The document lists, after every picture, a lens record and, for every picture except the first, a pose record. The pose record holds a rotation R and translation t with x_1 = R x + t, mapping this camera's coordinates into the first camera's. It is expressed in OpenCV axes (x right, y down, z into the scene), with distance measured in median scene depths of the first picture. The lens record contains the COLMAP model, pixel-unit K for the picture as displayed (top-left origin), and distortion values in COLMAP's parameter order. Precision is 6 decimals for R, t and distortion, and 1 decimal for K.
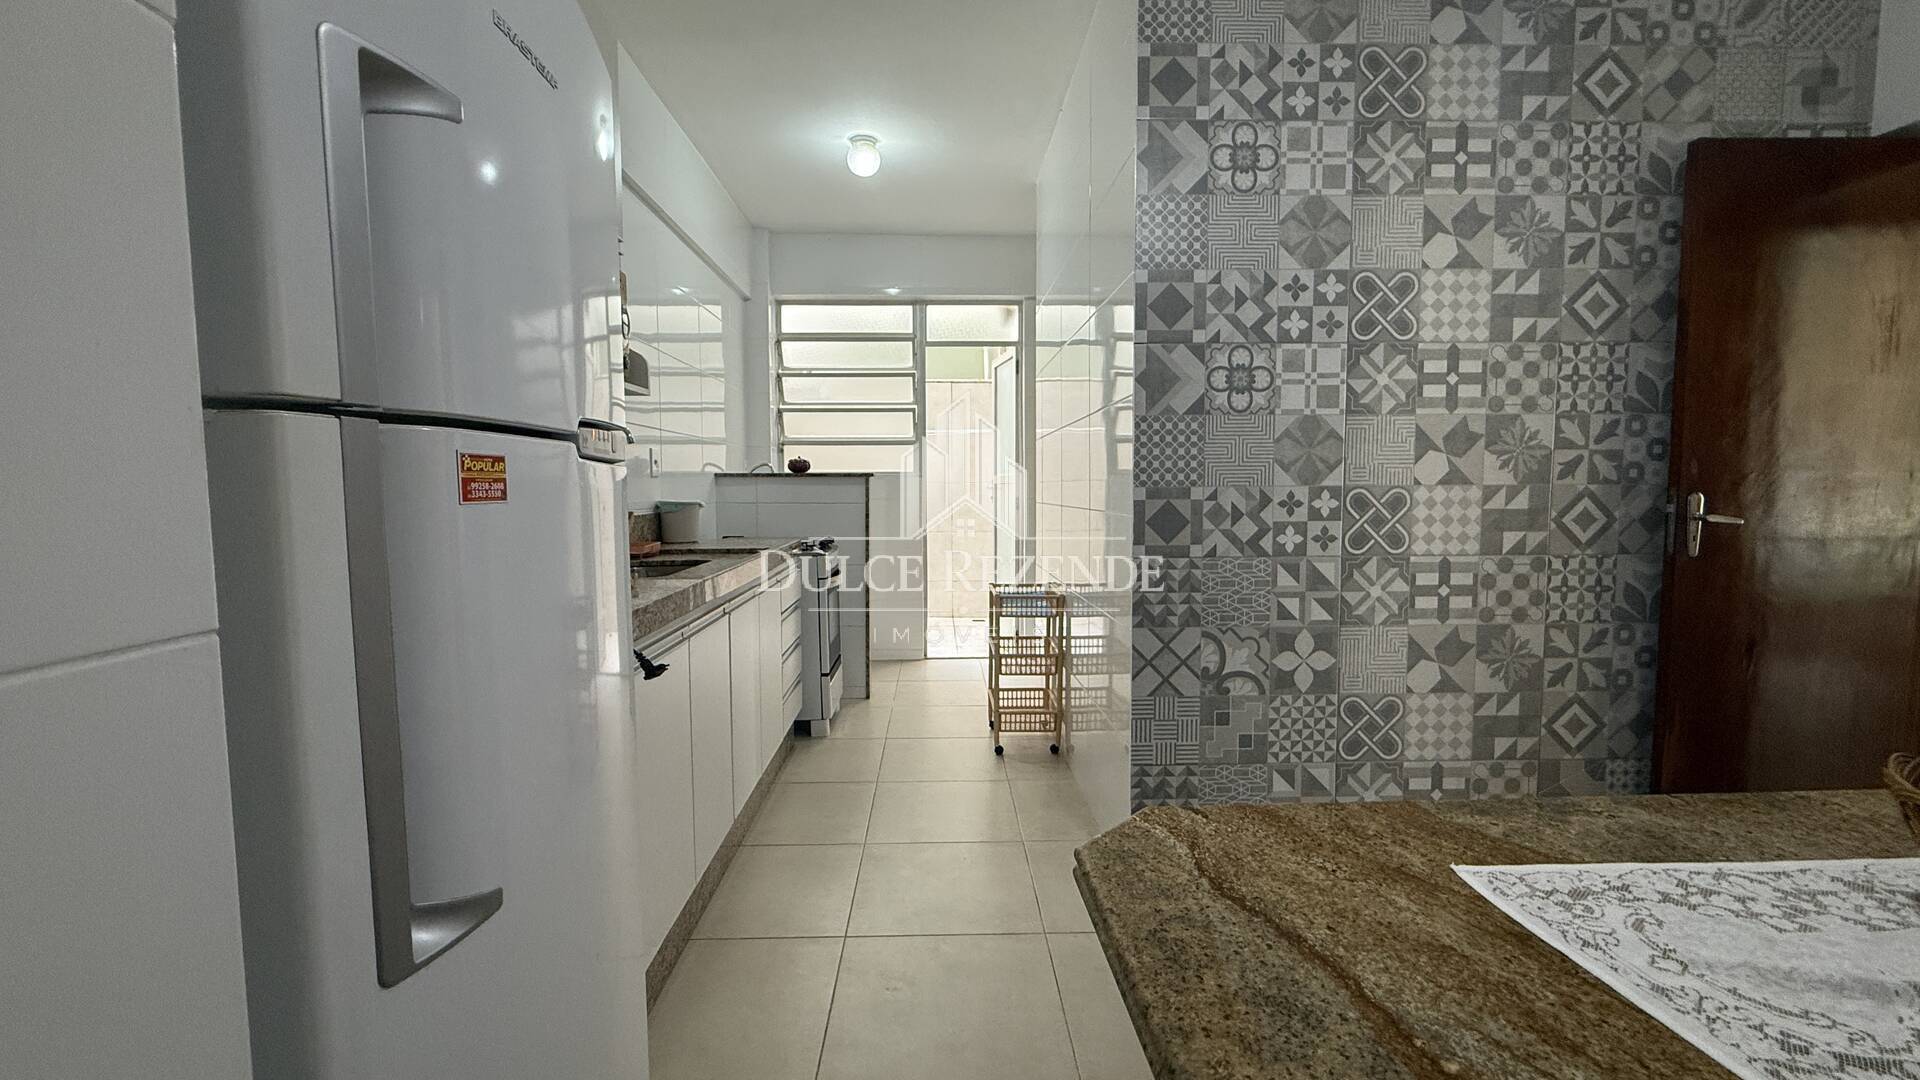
lens RADIAL K [[766.6, 0, 955.8], [0, 766.6, 538.0], [0, 0, 1]] dist [-0.001101, 0.000208]
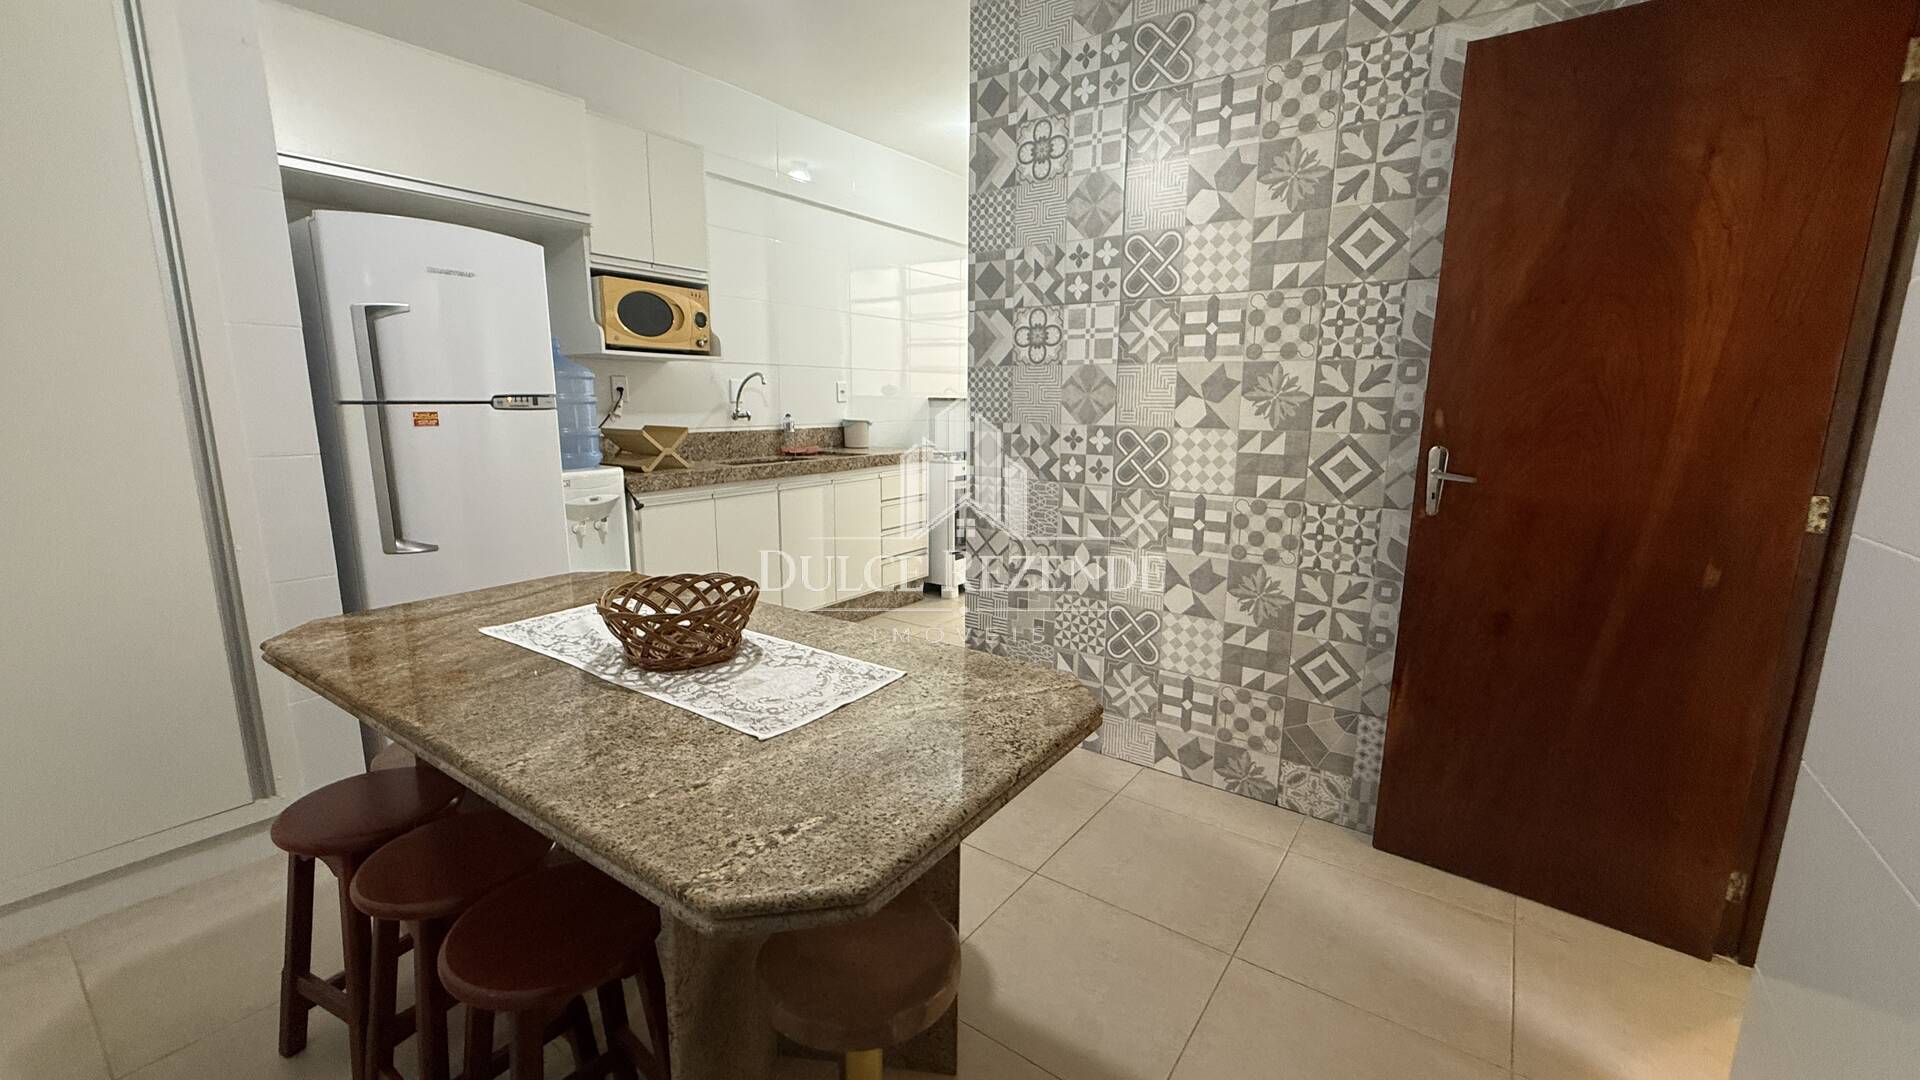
lens RADIAL K [[770.1, 0, 954.6], [0, 770.1, 537.3], [0, 0, 1]] dist [0.000953, 0.000223]
pose [[0.794216, 0.120946, -0.595477, 1.028922], [-0.052060, 0.989931, 0.131628, -0.041661], [0.605401, -0.073540, 0.792516, -0.091282]]
